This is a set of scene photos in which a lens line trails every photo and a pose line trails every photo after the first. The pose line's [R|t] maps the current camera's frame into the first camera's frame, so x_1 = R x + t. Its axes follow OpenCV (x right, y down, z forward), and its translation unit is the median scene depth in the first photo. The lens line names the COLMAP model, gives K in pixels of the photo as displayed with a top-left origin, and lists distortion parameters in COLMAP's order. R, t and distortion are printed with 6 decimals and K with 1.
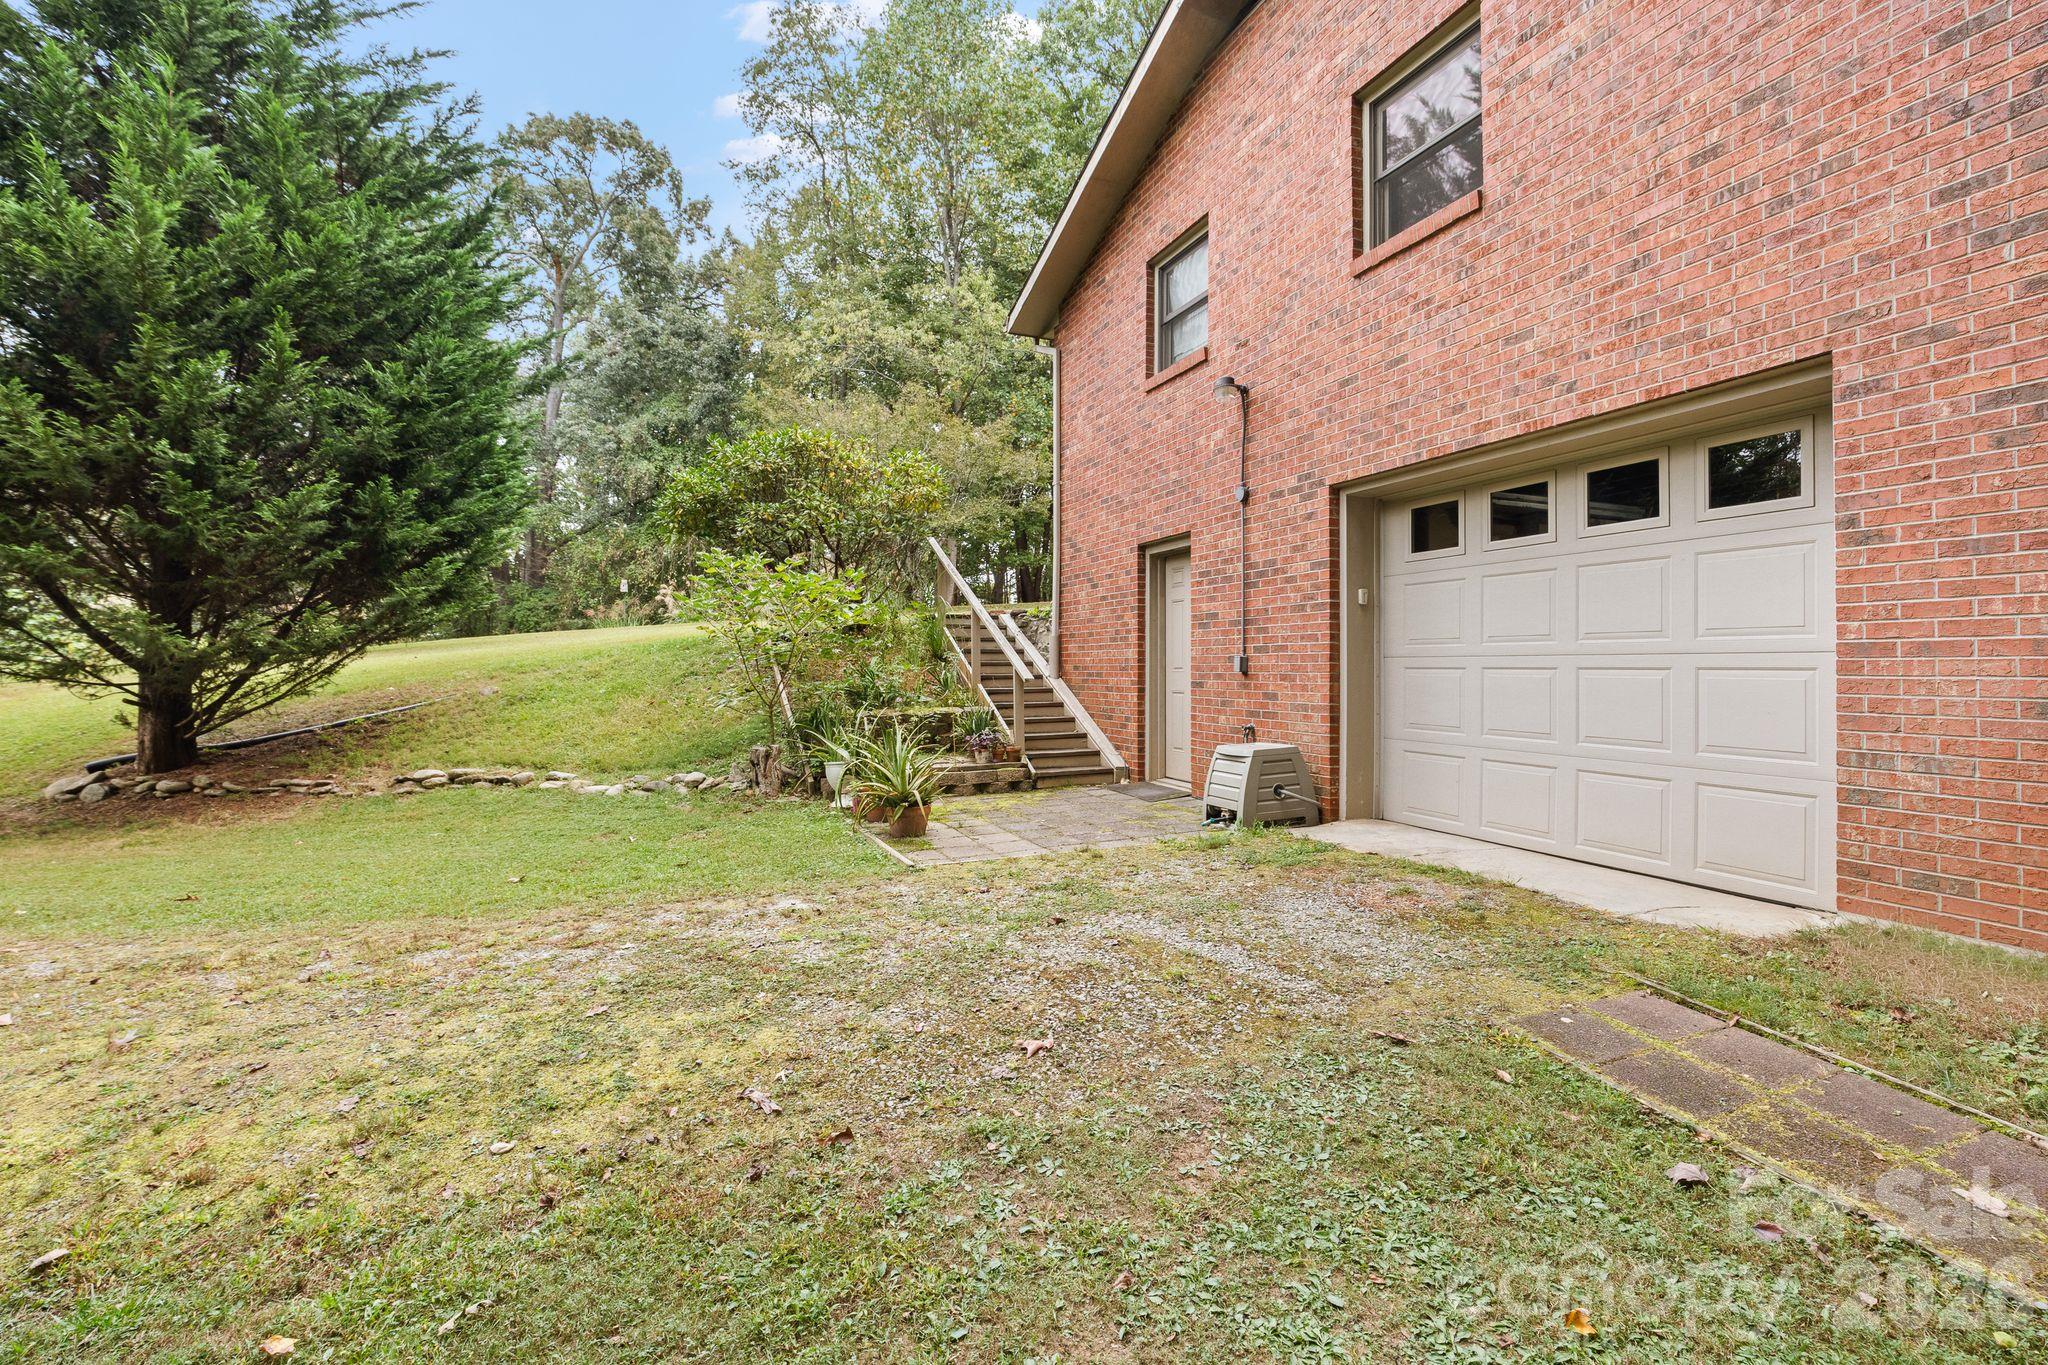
lens RADIAL K [[962.9, 0, 966.3], [0, 962.9, 642.8], [0, 0, 1]] dist [-0.004161, 0.003084]
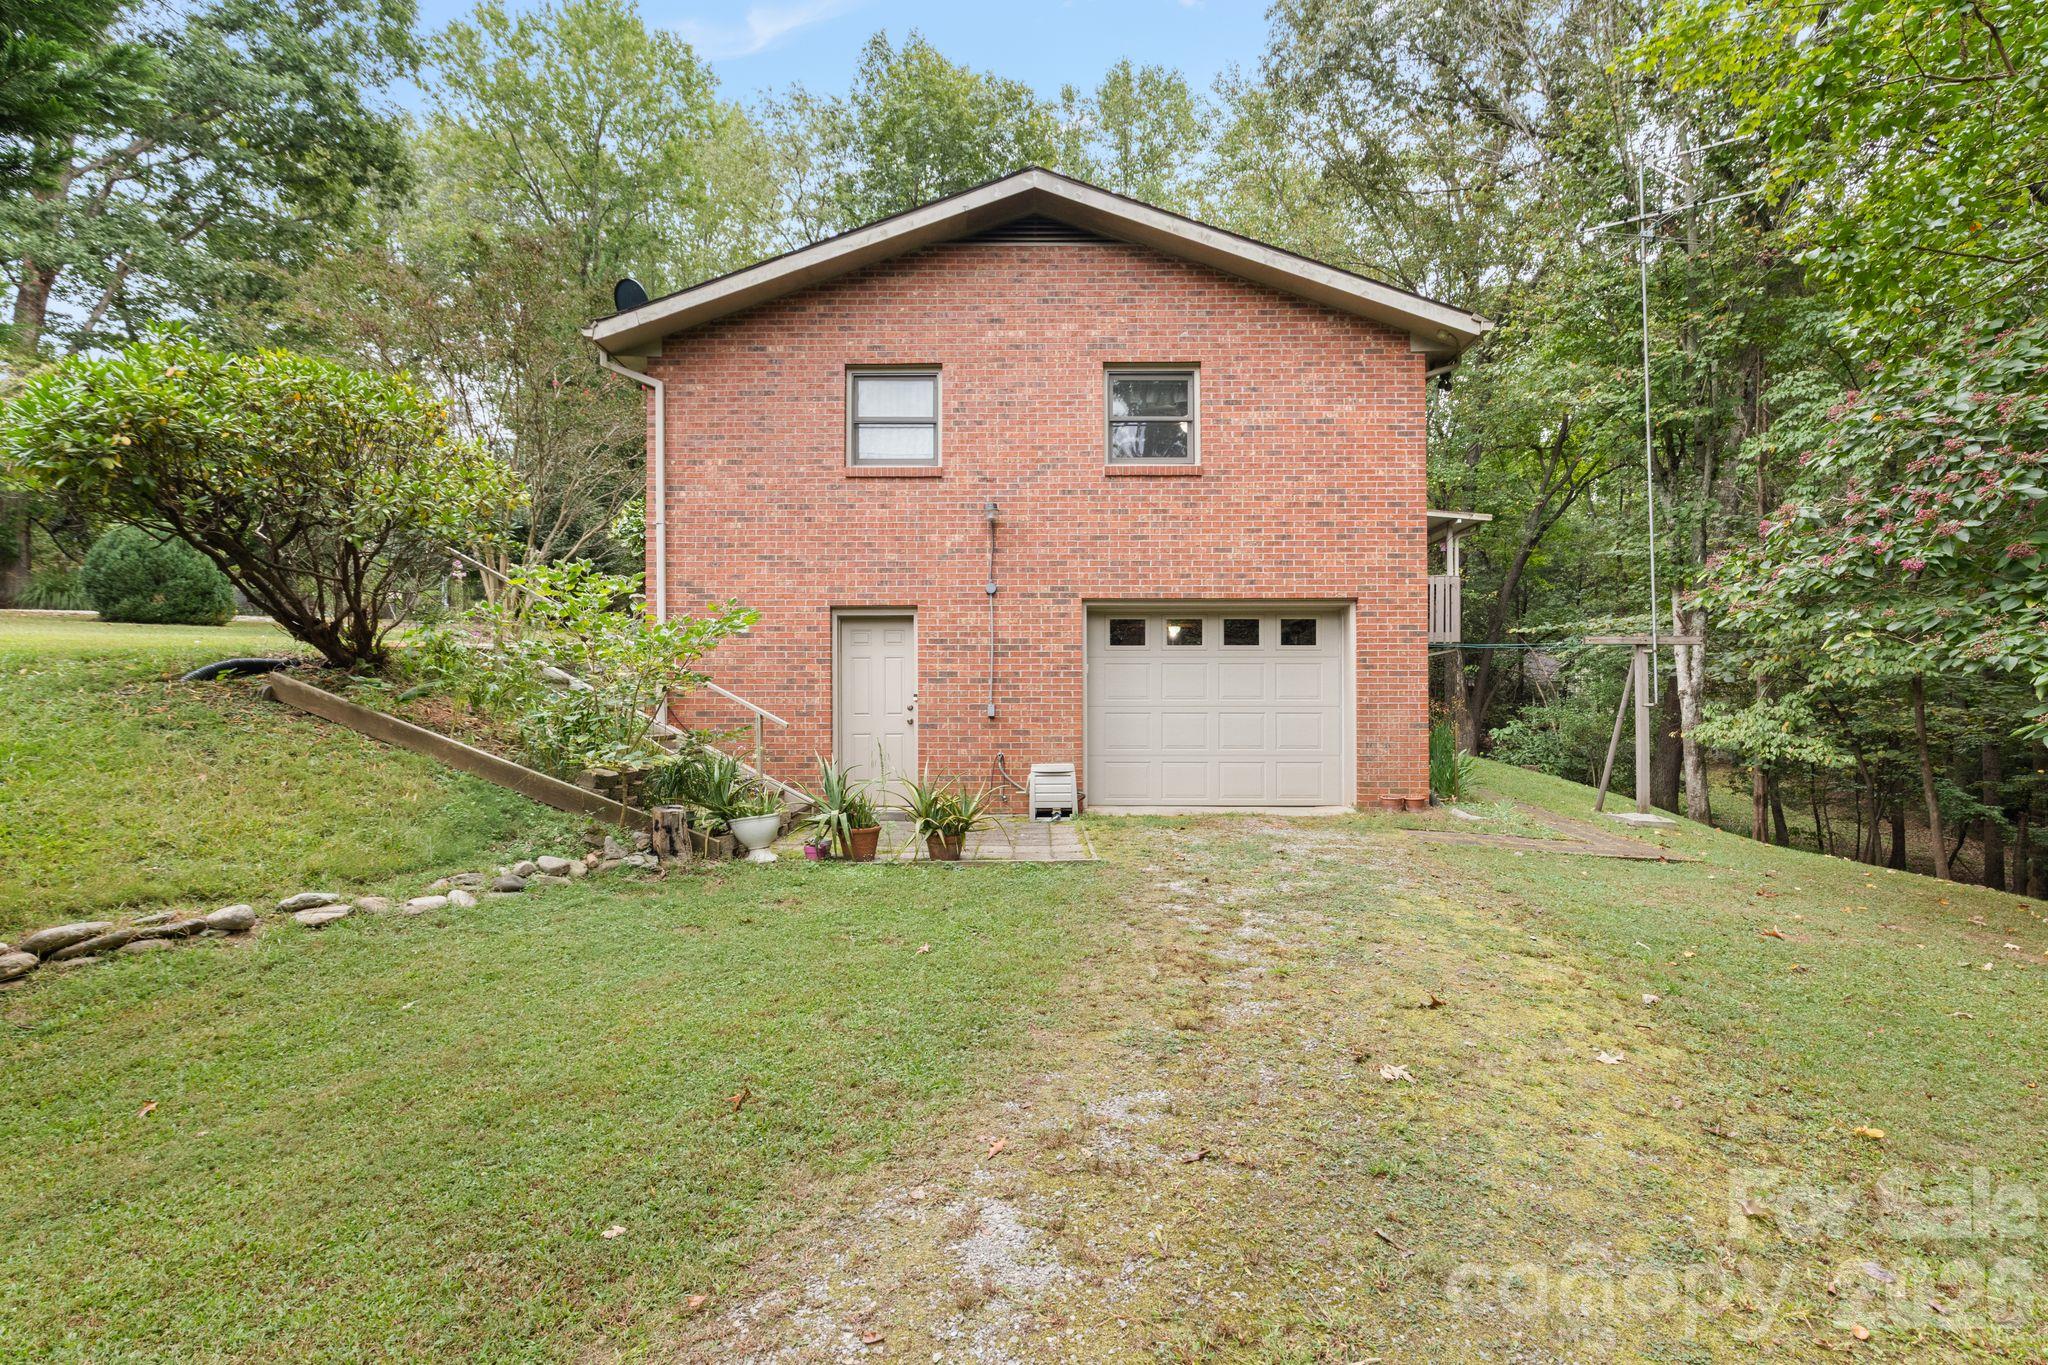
lens RADIAL K [[962.9, 0, 1021.1], [0, 962.9, 696.3], [0, 0, 1]] dist [-0.004161, 0.003084]
pose [[0.344073, 0.012753, 0.938856, -1.134427], [-0.024108, 0.999698, -0.004744, 0.008390], [-0.938633, -0.021002, 0.344276, 0.537220]]
